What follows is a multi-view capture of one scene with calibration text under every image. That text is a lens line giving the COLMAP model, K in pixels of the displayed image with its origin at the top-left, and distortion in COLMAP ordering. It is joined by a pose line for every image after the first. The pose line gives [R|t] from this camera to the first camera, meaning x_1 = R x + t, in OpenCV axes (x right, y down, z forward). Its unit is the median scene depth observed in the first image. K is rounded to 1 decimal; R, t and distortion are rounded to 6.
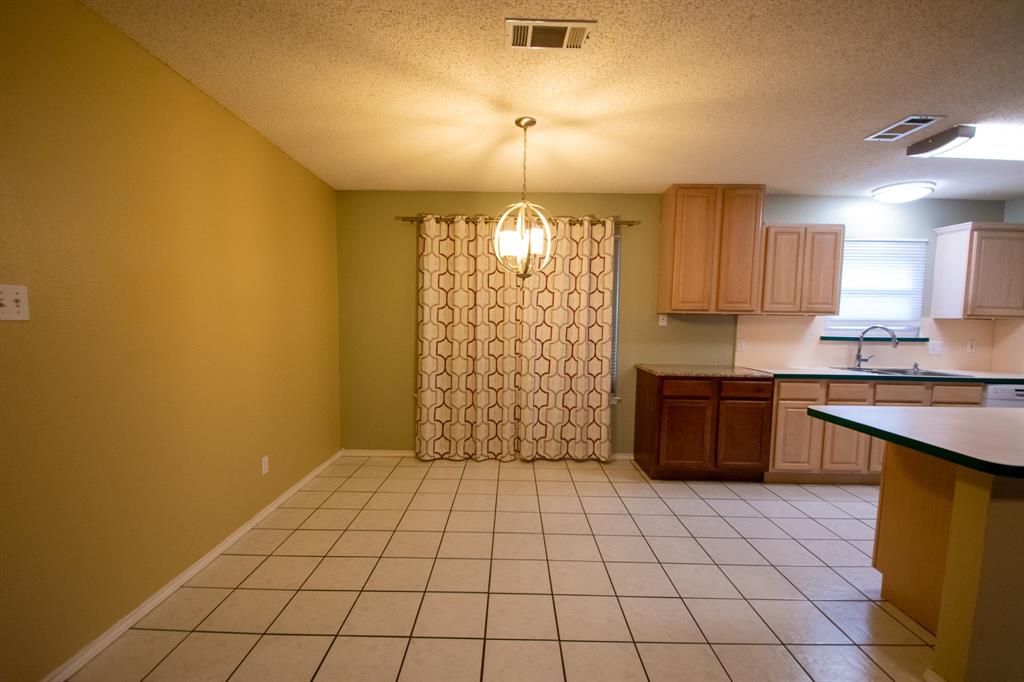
lens RADIAL K [[453.6, 0, 507.7], [0, 453.6, 355.6], [0, 0, 1]] dist [0.010151, -0.012427]
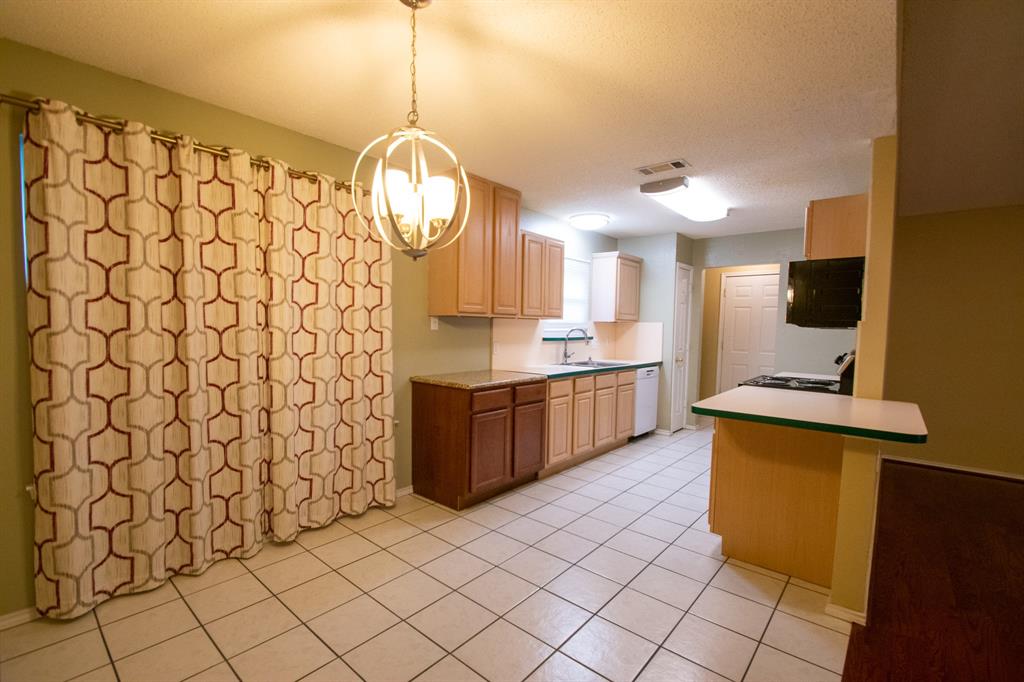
lens RADIAL K [[453.6, 0, 507.7], [0, 453.6, 355.6], [0, 0, 1]] dist [0.010151, -0.012427]
pose [[0.647532, -0.055722, 0.759998, -0.234129], [0.056411, 0.998092, 0.025116, -0.031711], [-0.759948, 0.026609, 0.649440, 0.342169]]
